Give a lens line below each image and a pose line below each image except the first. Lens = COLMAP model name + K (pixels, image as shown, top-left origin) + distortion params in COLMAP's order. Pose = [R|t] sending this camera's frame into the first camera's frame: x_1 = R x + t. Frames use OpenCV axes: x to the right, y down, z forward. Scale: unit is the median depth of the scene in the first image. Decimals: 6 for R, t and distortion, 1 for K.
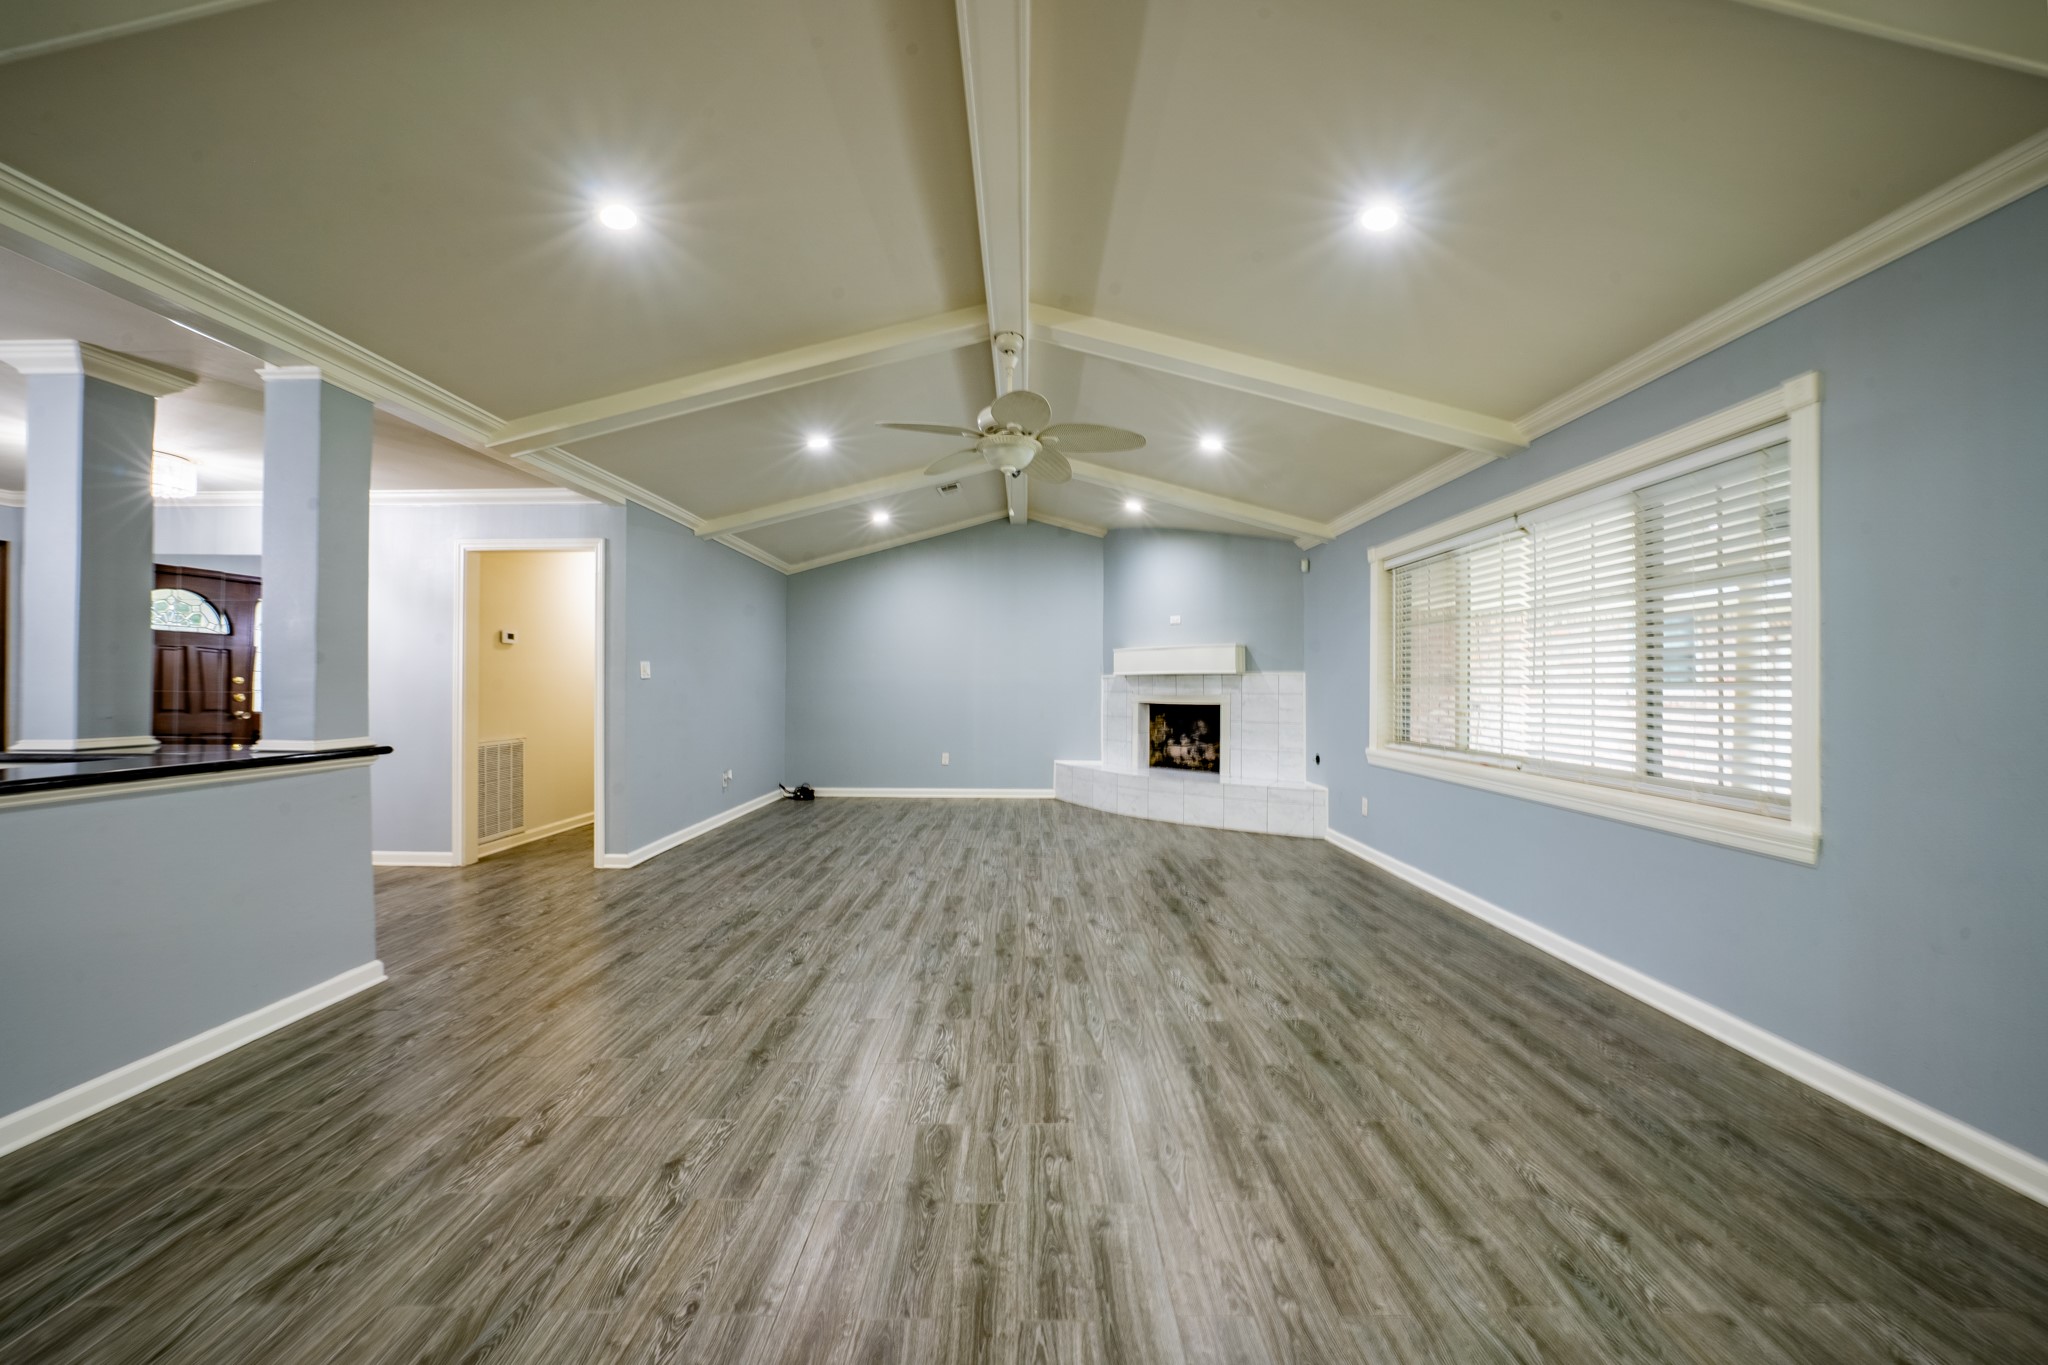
lens RADIAL K [[709.3, 0, 1024.2], [0, 709.3, 683.0], [0, 0, 1]] dist [-0.000172, -0.000002]
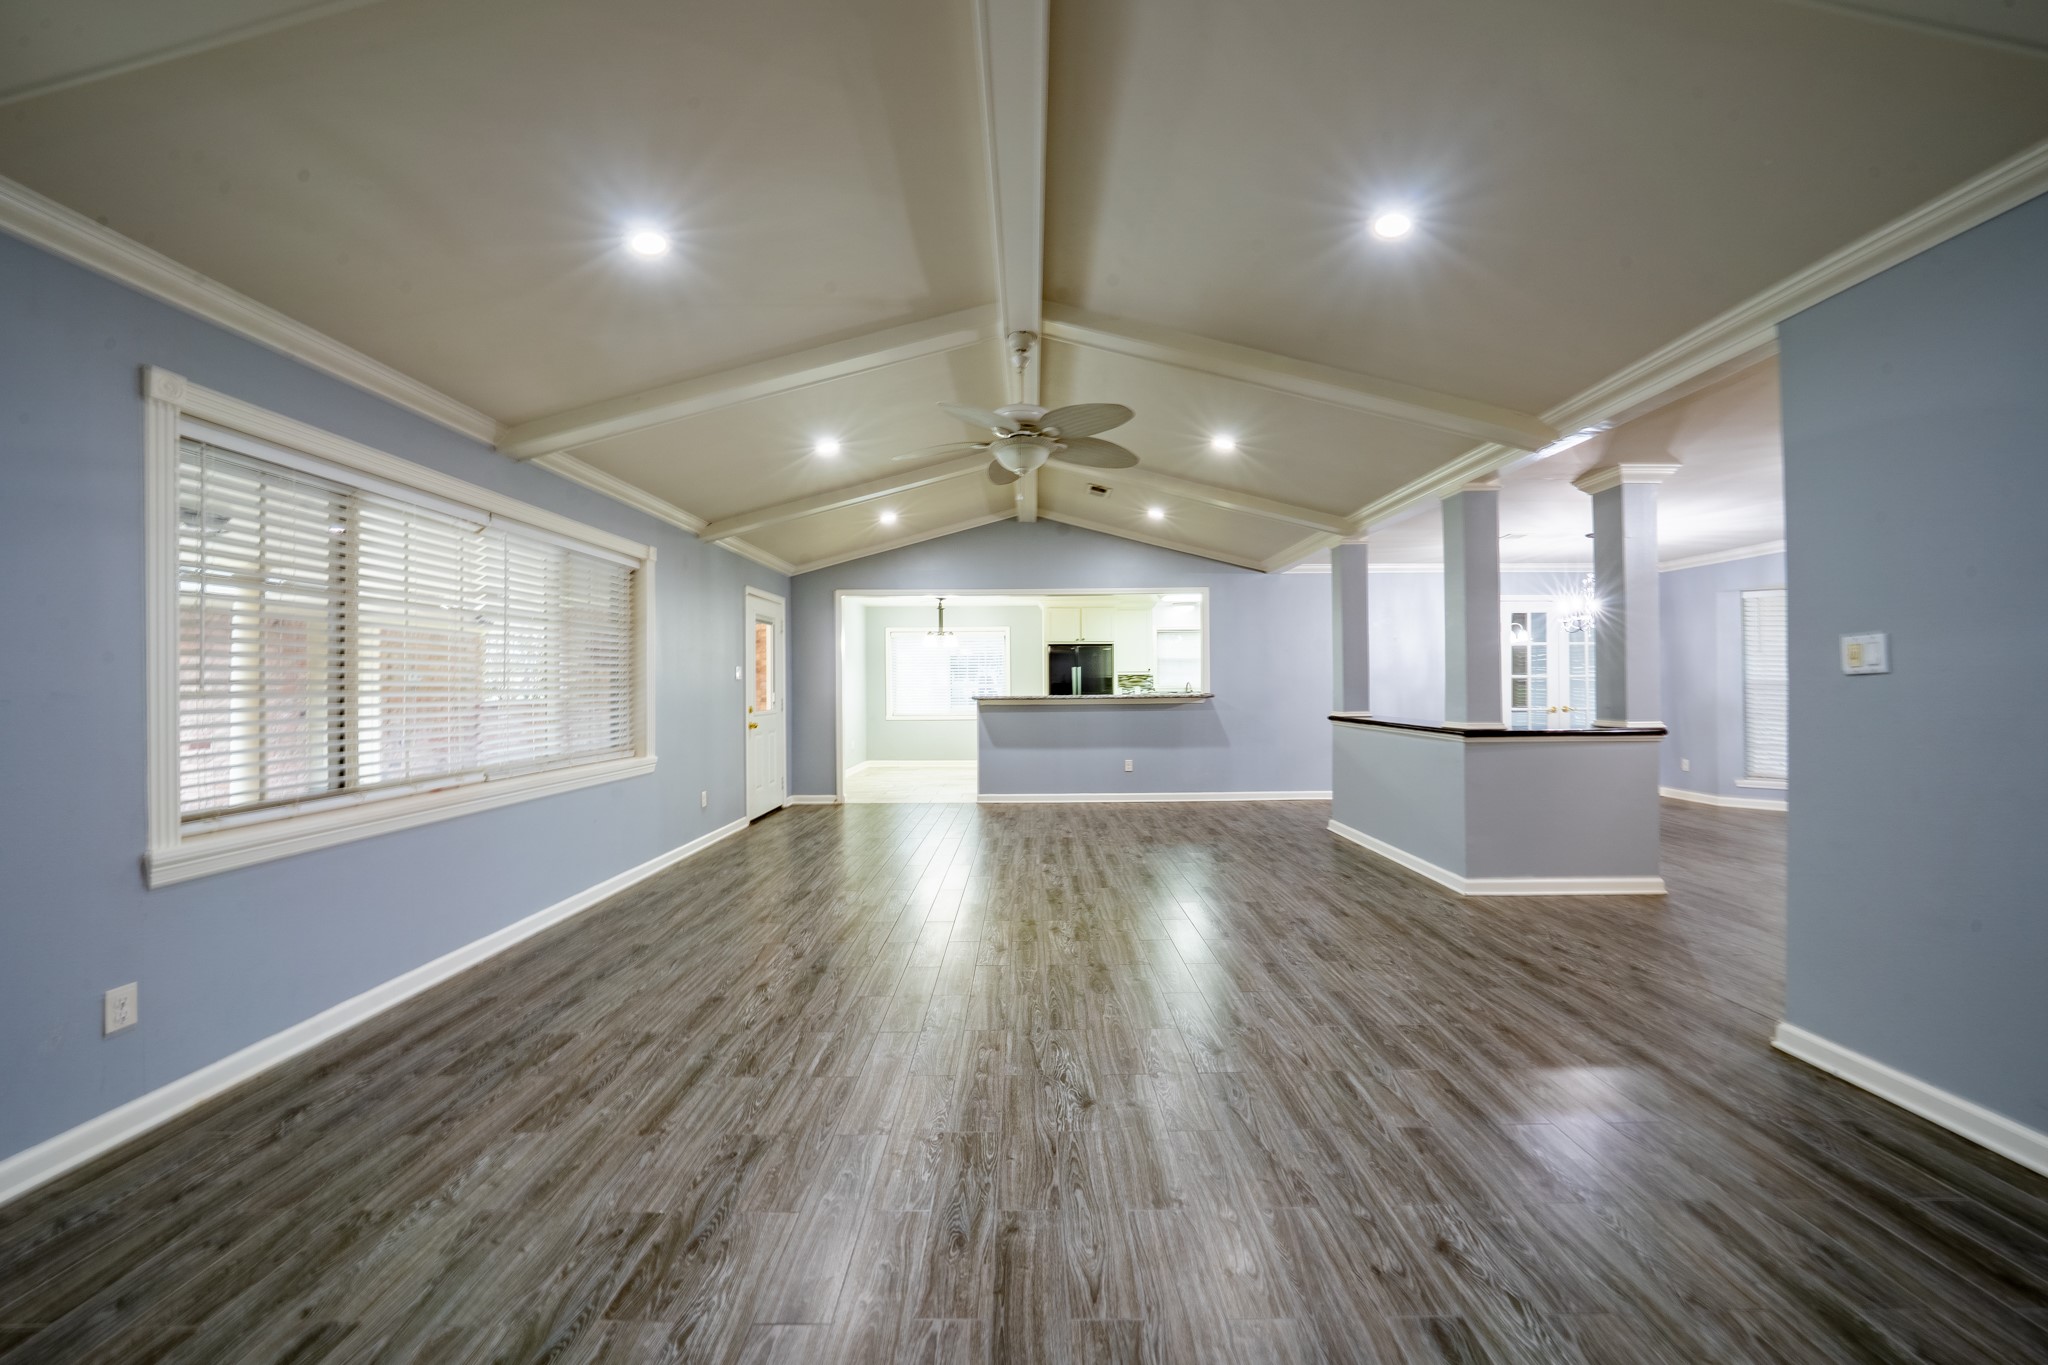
lens RADIAL K [[709.3, 0, 1024.2], [0, 709.3, 681.9], [0, 0, 1]] dist [-0.000172, -0.000002]
pose [[-0.999970, 0.005056, 0.005940, -0.028767], [0.005011, 0.999958, -0.007616, 0.000082], [-0.005978, -0.007586, -0.999953, 2.011976]]
